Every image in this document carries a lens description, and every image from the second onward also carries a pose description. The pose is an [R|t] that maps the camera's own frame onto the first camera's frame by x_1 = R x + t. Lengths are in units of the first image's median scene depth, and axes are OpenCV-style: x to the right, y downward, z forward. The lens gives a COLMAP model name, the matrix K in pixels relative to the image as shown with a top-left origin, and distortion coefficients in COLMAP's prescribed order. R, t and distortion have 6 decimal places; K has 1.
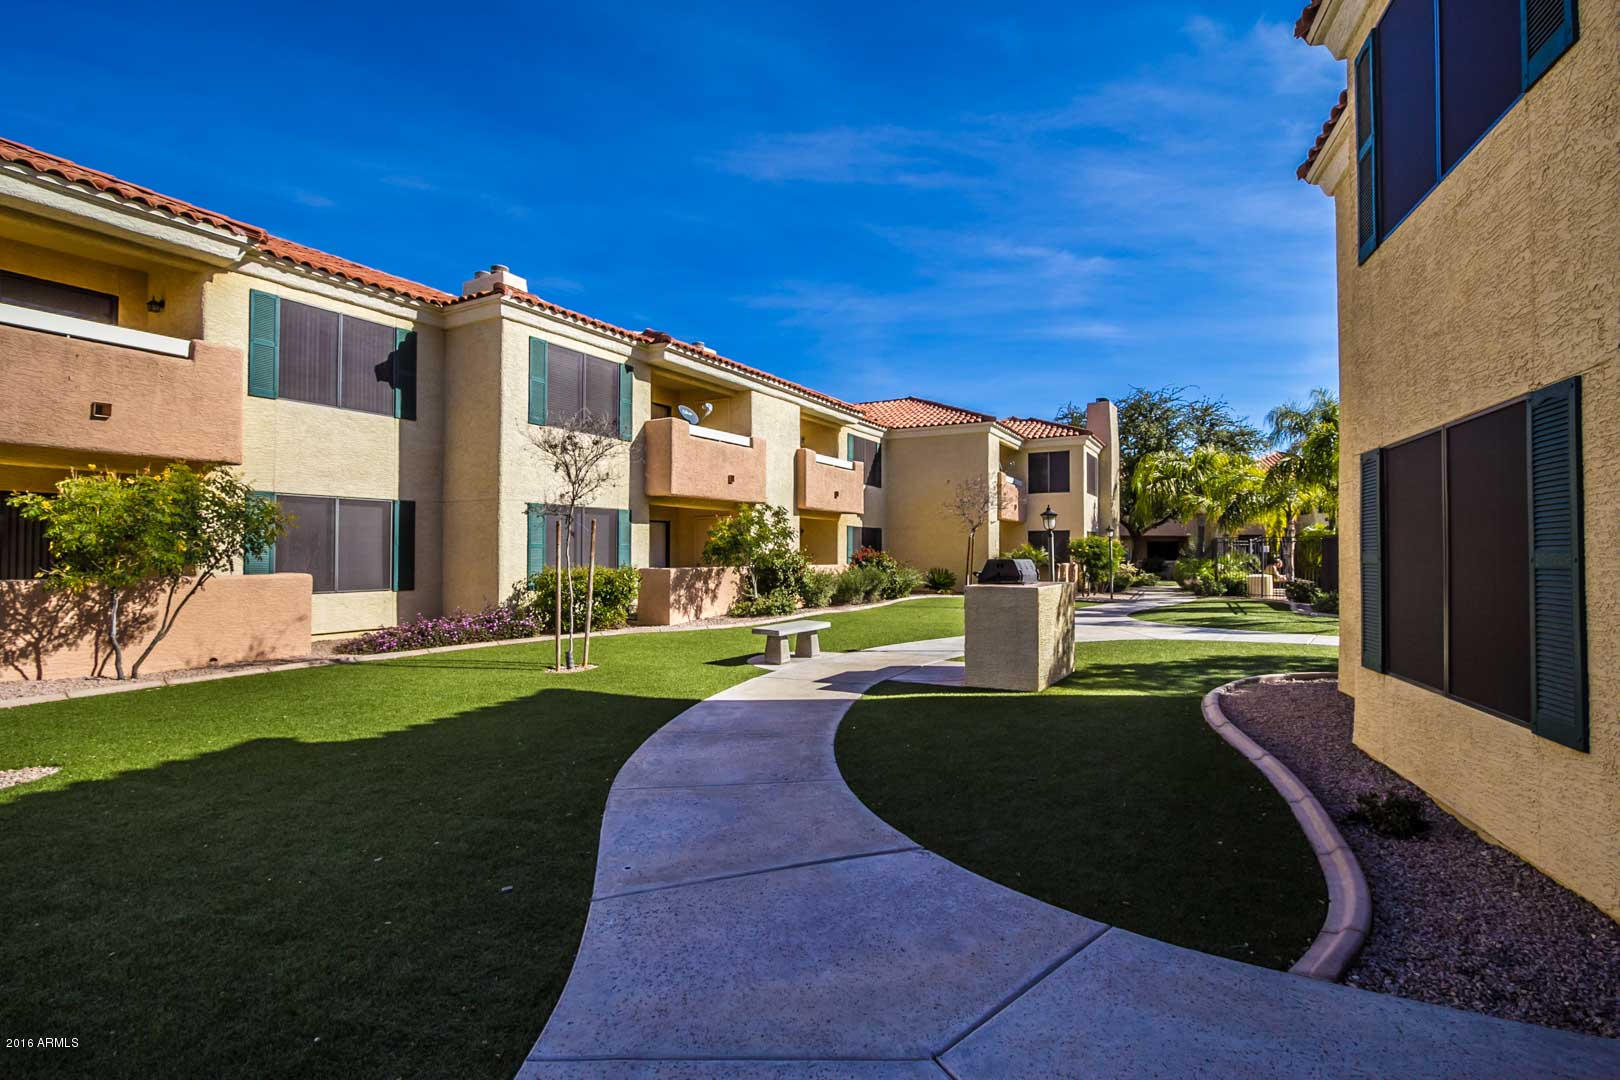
lens RADIAL K [[764.7, 0, 805.9], [0, 764.7, 541.9], [0, 0, 1]] dist [-0.012513, 0.001406]
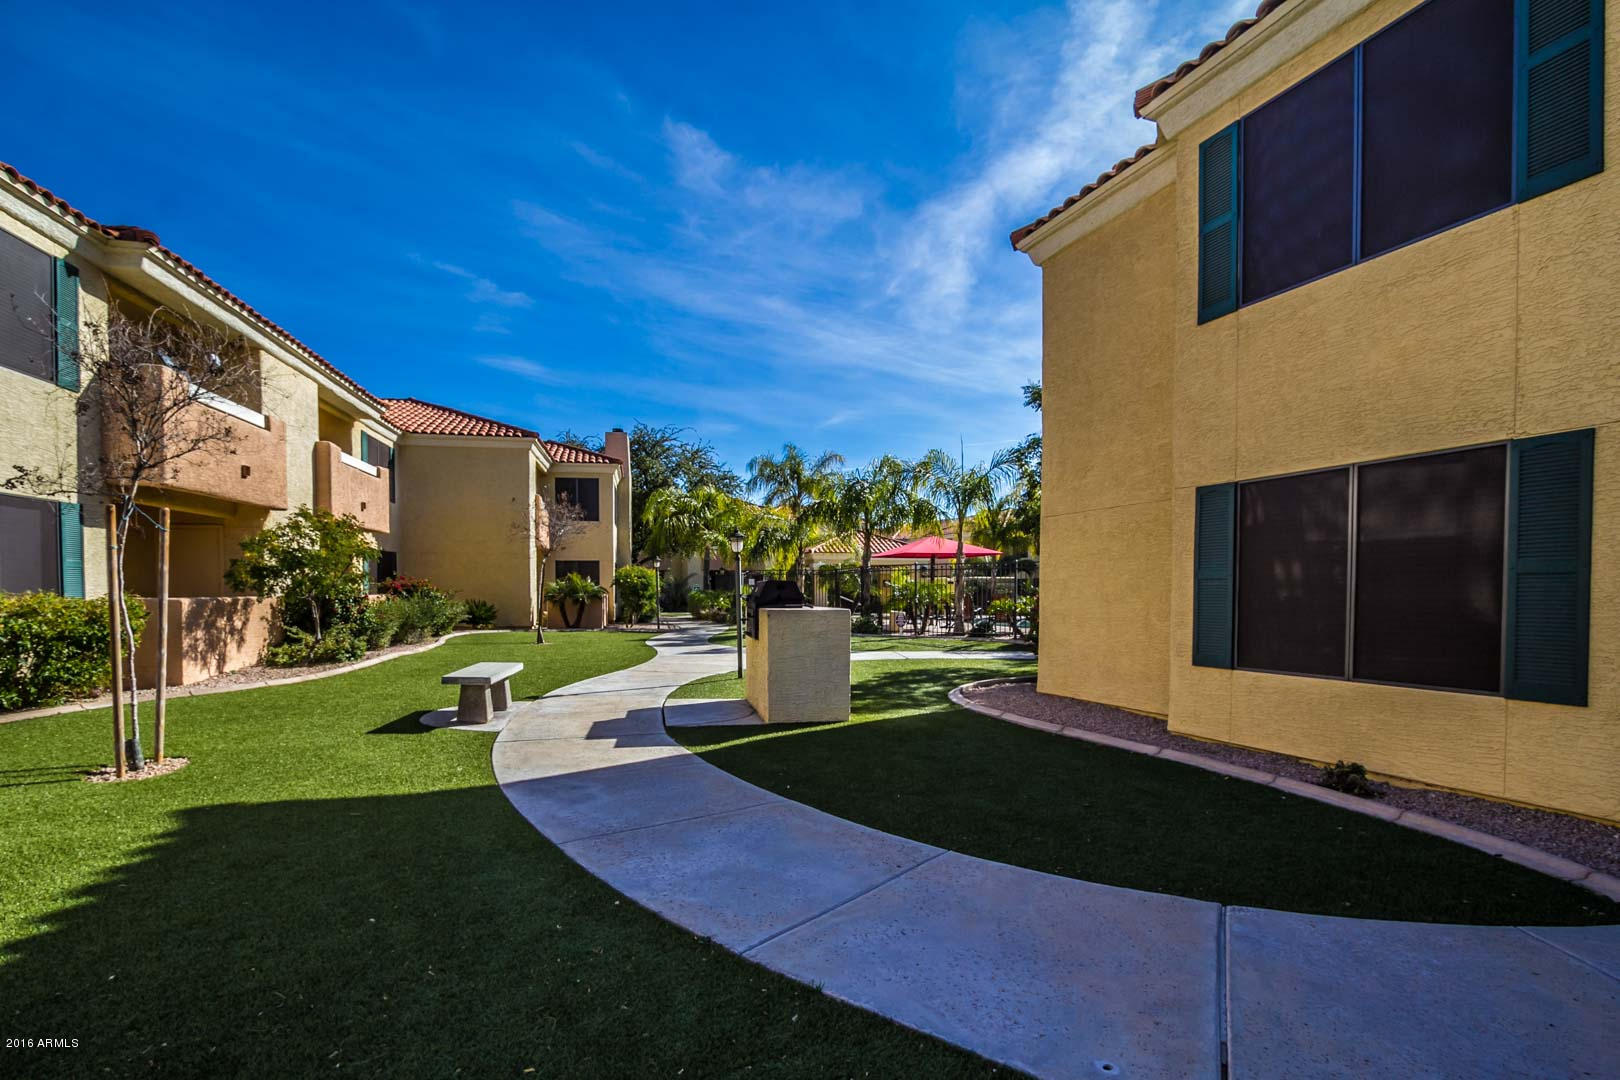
lens RADIAL K [[763.6, 0, 766.5], [0, 763.6, 613.0], [0, 0, 1]] dist [-0.015848, 0.000941]
pose [[0.772788, -0.018436, 0.634397, -0.180601], [-0.011694, 0.998995, 0.043276, 0.012368], [-0.634557, -0.040862, 0.771795, 0.169815]]
